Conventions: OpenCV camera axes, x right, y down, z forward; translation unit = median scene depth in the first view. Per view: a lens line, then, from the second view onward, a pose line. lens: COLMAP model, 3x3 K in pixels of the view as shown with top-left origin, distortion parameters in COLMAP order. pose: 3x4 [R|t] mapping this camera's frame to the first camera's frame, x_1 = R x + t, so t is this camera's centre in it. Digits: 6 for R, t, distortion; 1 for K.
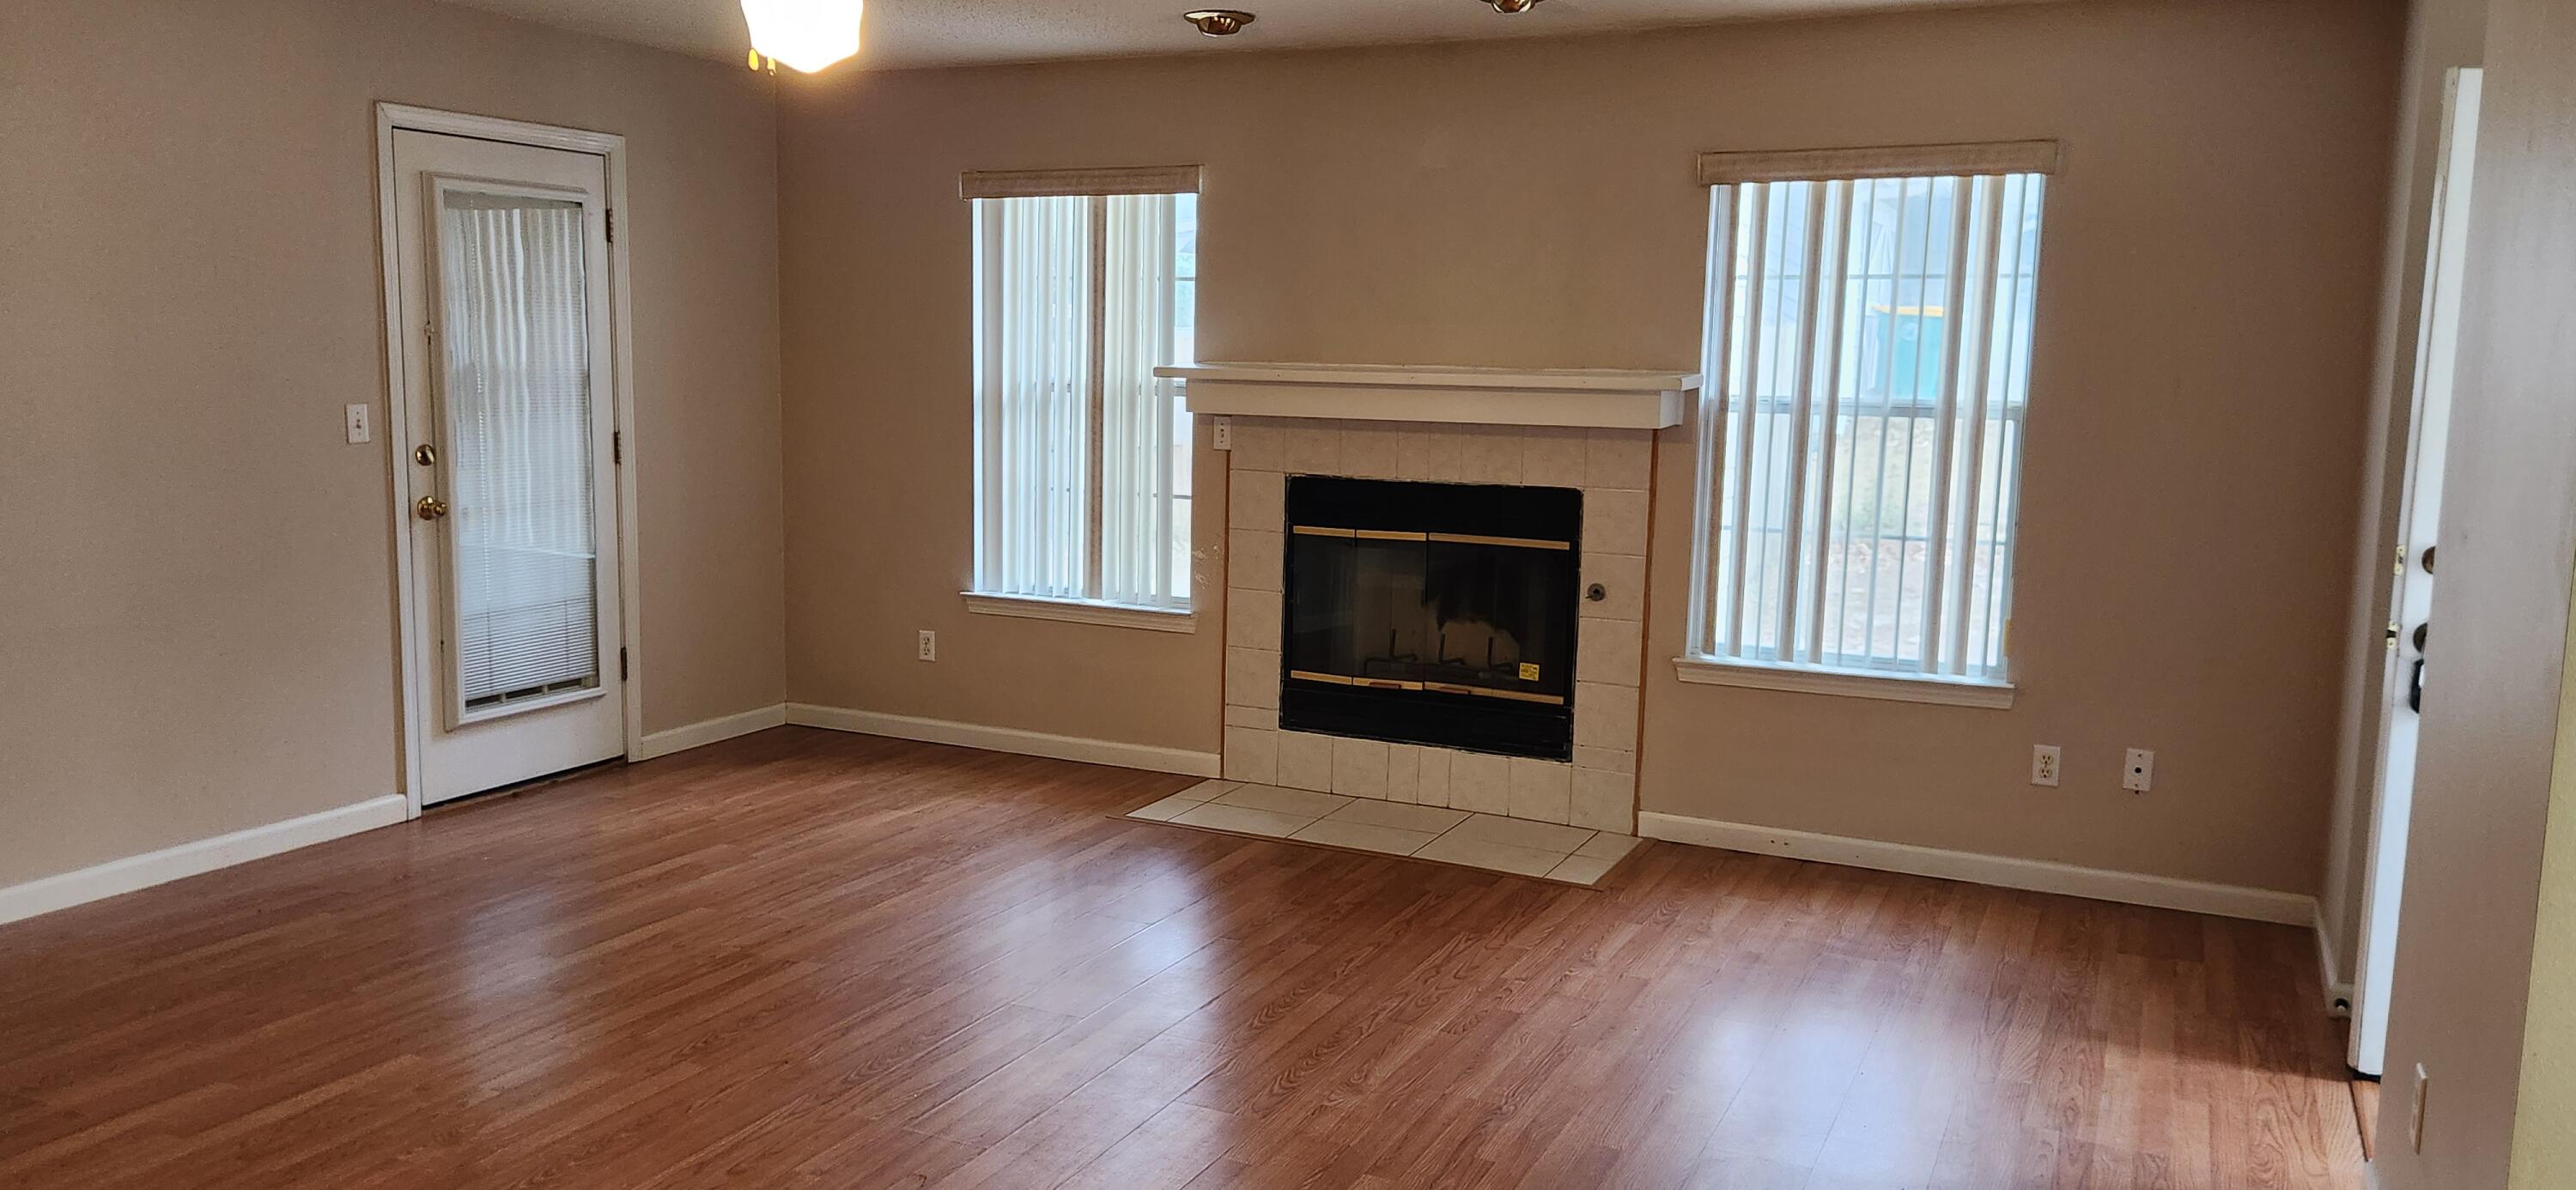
lens RADIAL K [[1827.0, 0, 1270.0], [0, 1827.0, 603.2], [0, 0, 1]] dist [0.100724, -0.106887]
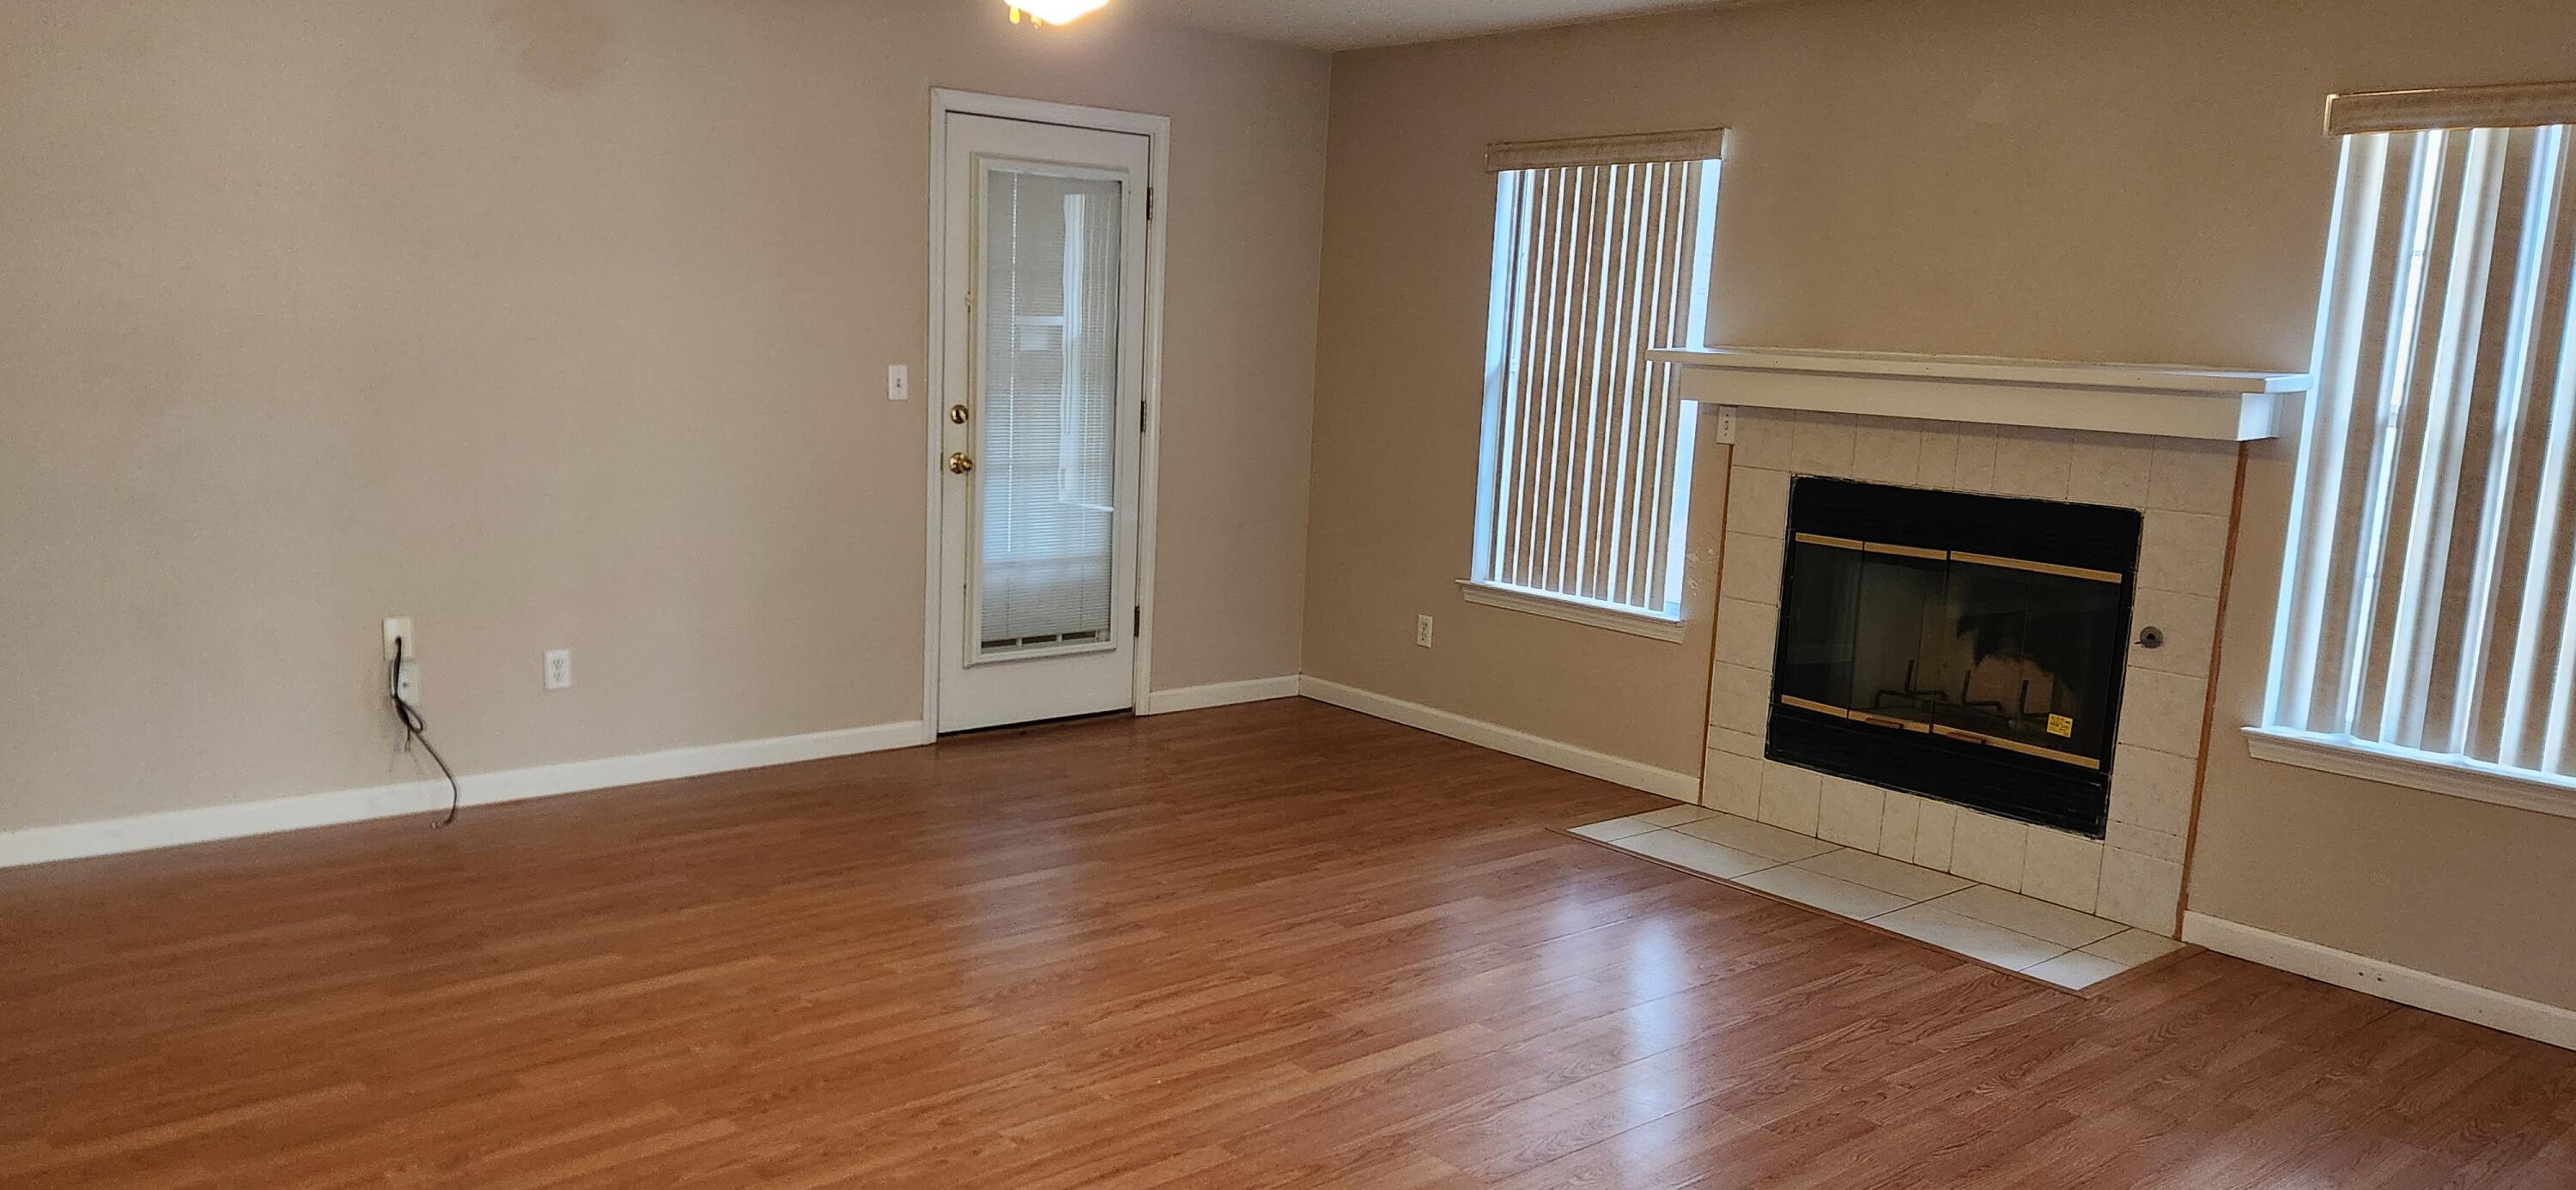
lens RADIAL K [[1827.0, 0, 1270.0], [0, 1827.0, 603.2], [0, 0, 1]] dist [0.100724, -0.106887]
pose [[0.915406, 0.083604, -0.393755, 0.140573], [-0.081945, 0.996414, 0.021058, -0.006338], [0.394103, 0.012989, 0.918974, 0.080652]]
